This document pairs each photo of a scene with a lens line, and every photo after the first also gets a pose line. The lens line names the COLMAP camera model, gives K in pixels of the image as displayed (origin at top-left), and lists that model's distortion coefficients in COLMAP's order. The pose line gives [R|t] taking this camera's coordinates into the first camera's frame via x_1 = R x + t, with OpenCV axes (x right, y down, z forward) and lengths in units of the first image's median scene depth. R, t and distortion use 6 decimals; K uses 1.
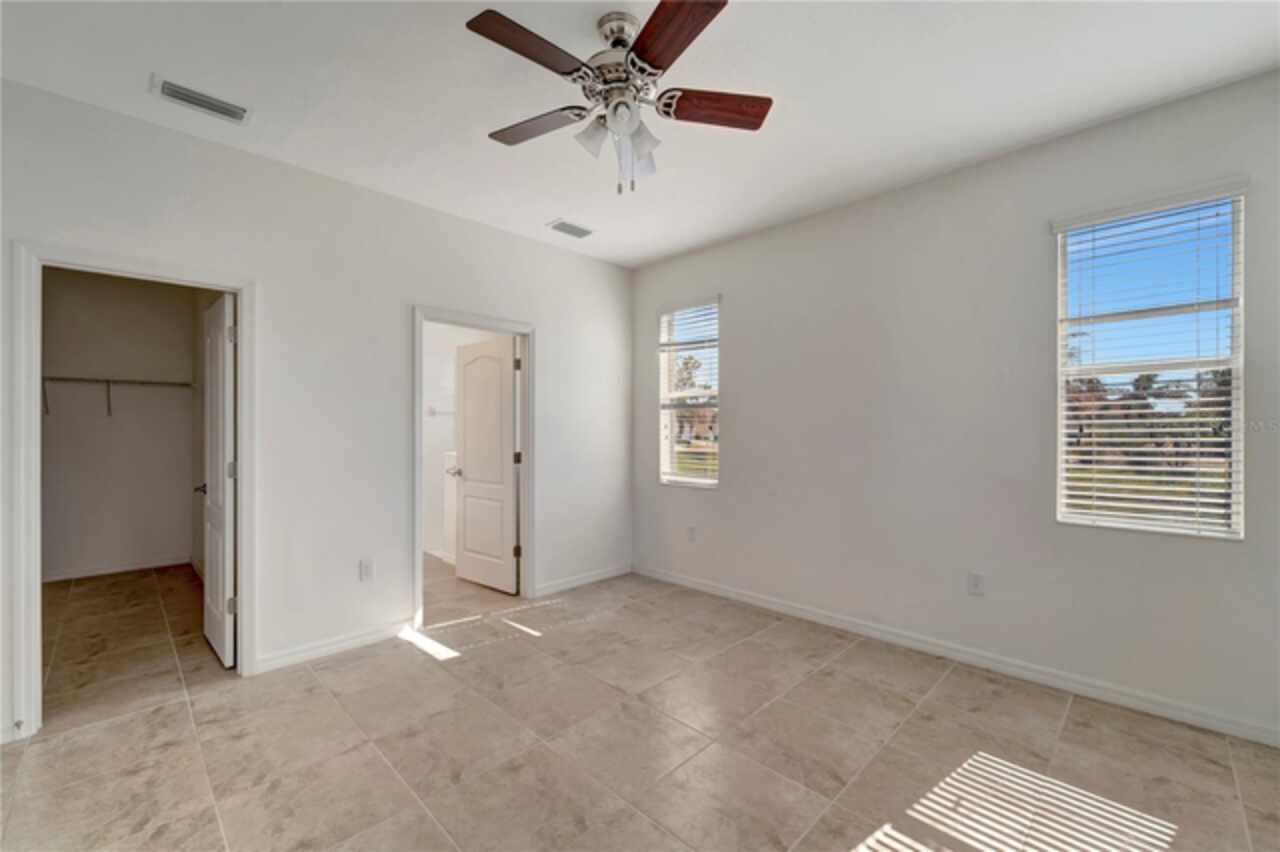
lens RADIAL K [[528.3, 0, 639.7], [0, 528.3, 425.9], [0, 0, 1]] dist [0.000634, -0.000382]
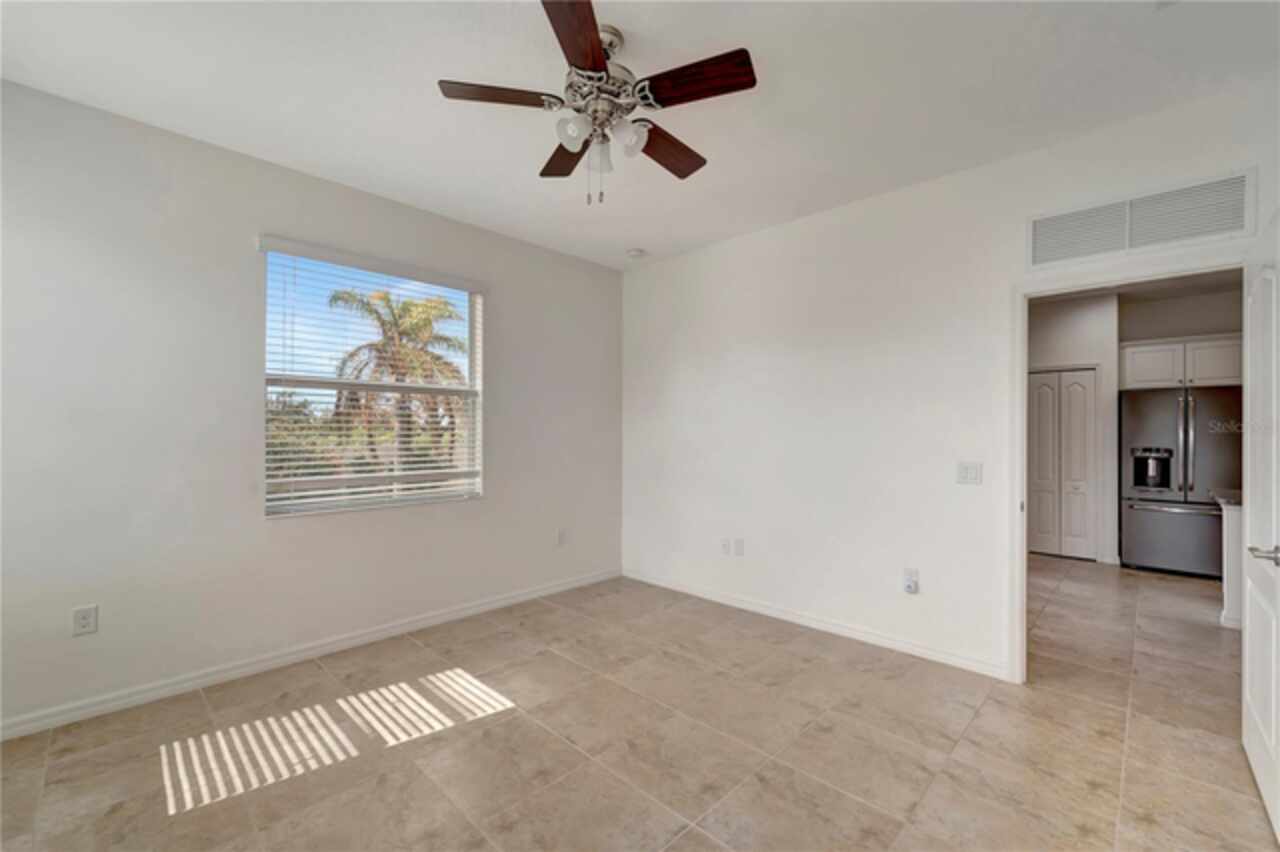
lens RADIAL K [[528.3, 0, 640.4], [0, 528.3, 428.1], [0, 0, 1]] dist [0.000634, -0.000382]
pose [[-0.999955, -0.004349, -0.008386, -0.104209], [-0.004340, 0.999990, -0.001180, -0.001128], [0.008391, -0.001144, -0.999964, 2.007799]]
